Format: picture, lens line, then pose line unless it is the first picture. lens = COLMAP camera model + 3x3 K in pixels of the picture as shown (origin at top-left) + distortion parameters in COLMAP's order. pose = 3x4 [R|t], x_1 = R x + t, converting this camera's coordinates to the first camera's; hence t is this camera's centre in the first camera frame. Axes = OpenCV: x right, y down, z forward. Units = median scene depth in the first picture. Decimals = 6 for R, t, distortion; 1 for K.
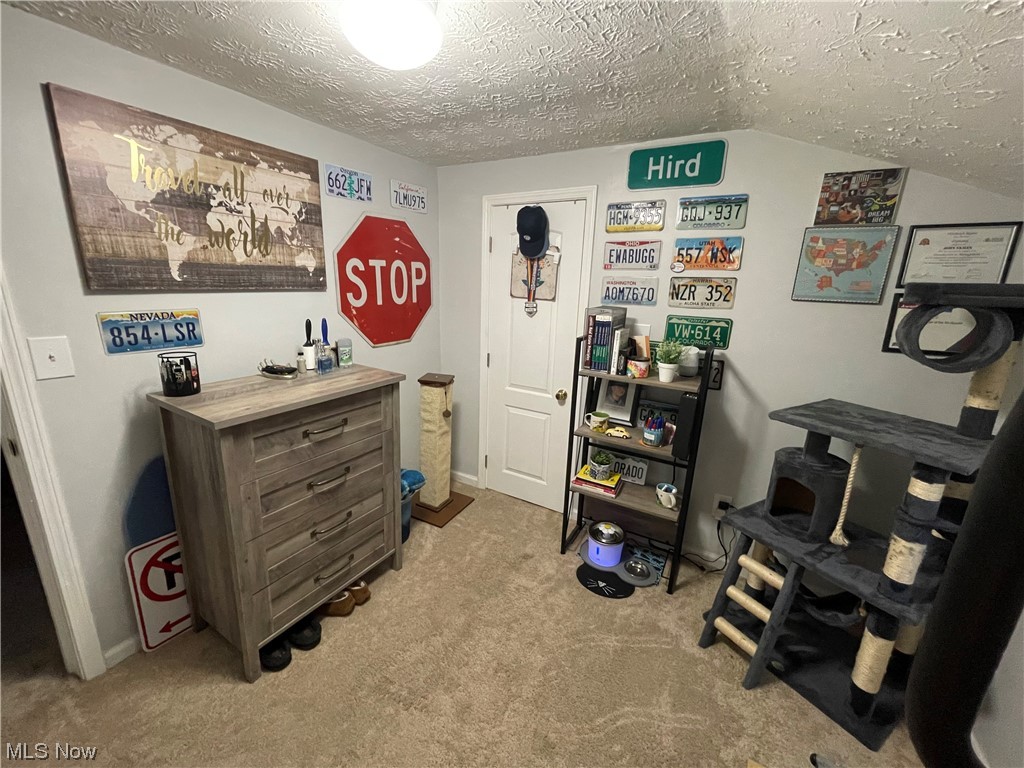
lens RADIAL K [[413.2, 0, 505.3], [0, 413.2, 383.0], [0, 0, 1]] dist [-0.008300, 0.002477]
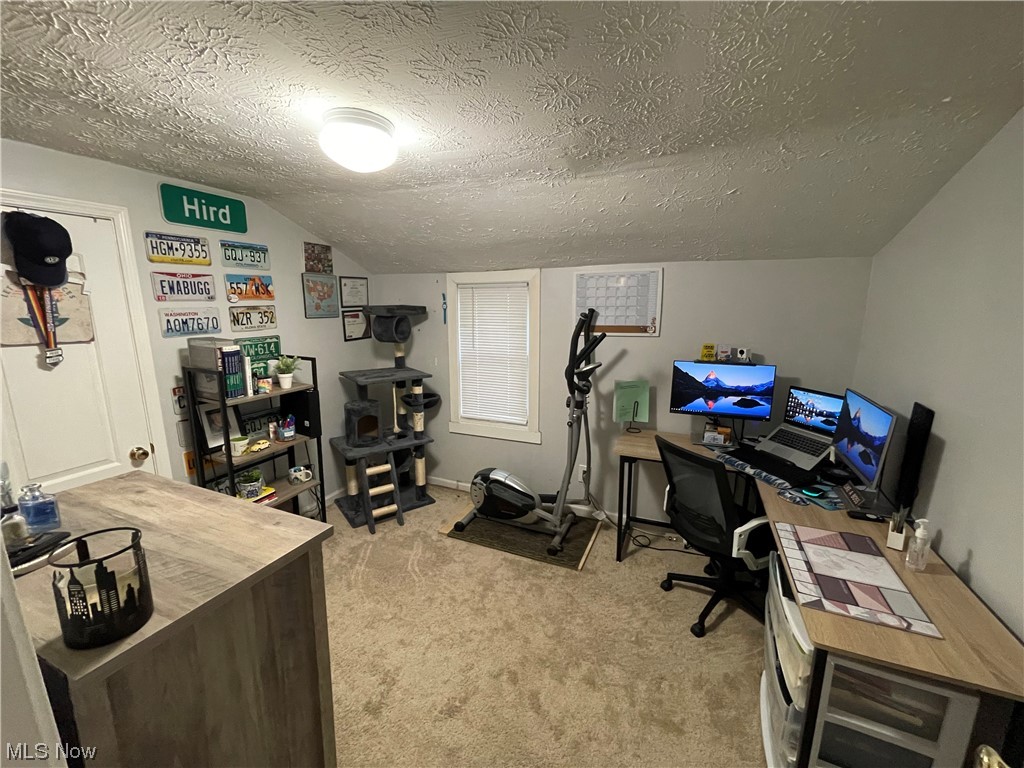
lens RADIAL K [[413.2, 0, 507.2], [0, 413.2, 382.2], [0, 0, 1]] dist [-0.008300, 0.002477]
pose [[-0.130294, -0.223040, 0.966062, -0.878478], [0.232049, 0.940446, 0.248423, -0.169147], [-0.963938, 0.256542, -0.070778, 0.400510]]
